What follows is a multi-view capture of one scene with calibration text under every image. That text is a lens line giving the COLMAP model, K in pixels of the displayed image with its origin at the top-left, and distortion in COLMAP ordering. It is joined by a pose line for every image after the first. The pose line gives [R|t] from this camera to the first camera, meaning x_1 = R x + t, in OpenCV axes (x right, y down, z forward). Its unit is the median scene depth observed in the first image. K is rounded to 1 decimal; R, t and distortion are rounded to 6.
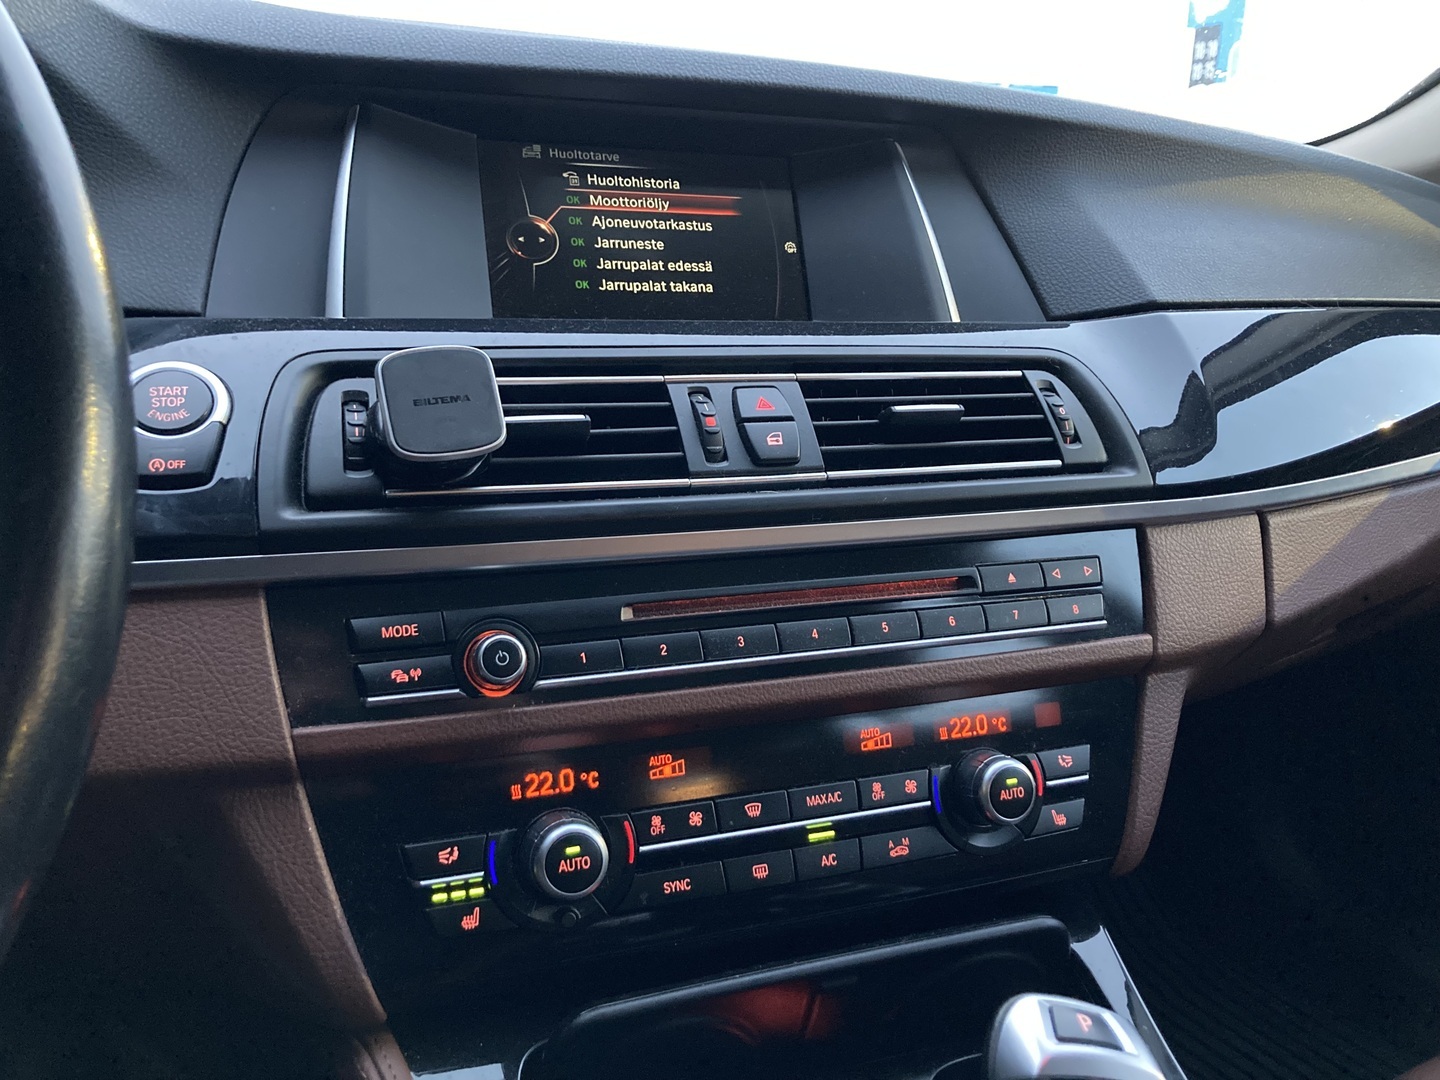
lens RADIAL K [[1123.7, 0, 720.0], [0, 1123.7, 540.0], [0, 0, 1]] dist [-0.005058, -0.003644]
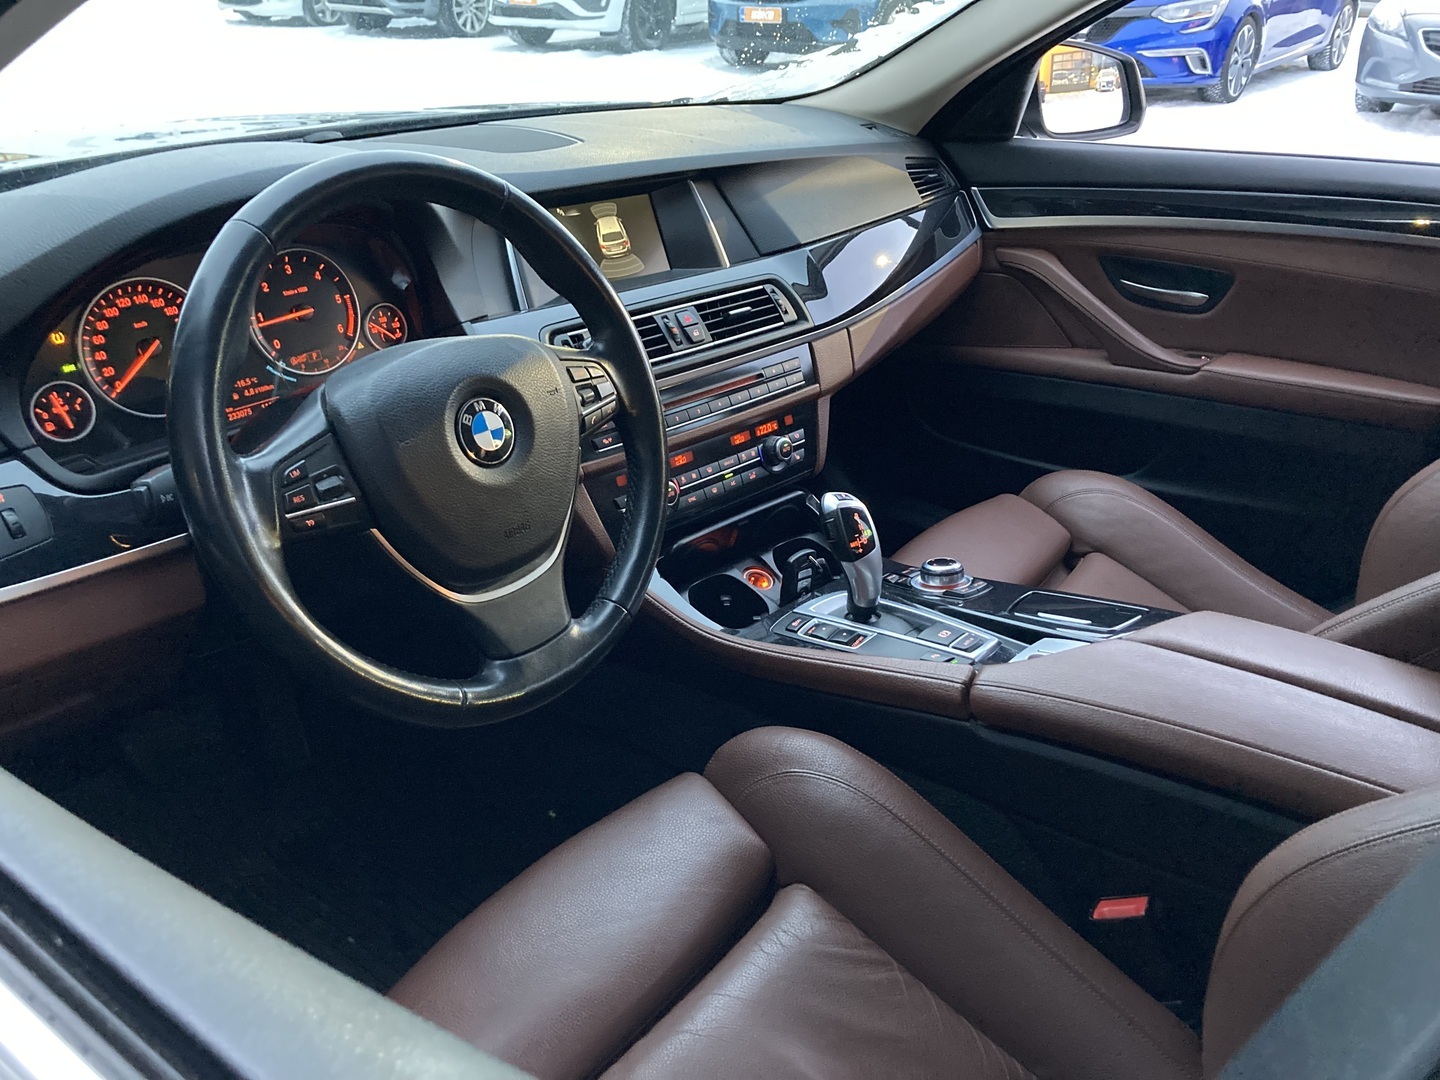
lens RADIAL K [[1123.7, 0, 720.0], [0, 1123.7, 540.0], [0, 0, 1]] dist [-0.005058, -0.003644]
pose [[0.903466, -0.198780, 0.379784, -0.933334], [0.104183, 0.961239, 0.255275, -0.270521], [-0.415807, -0.191065, 0.889156, -1.370638]]
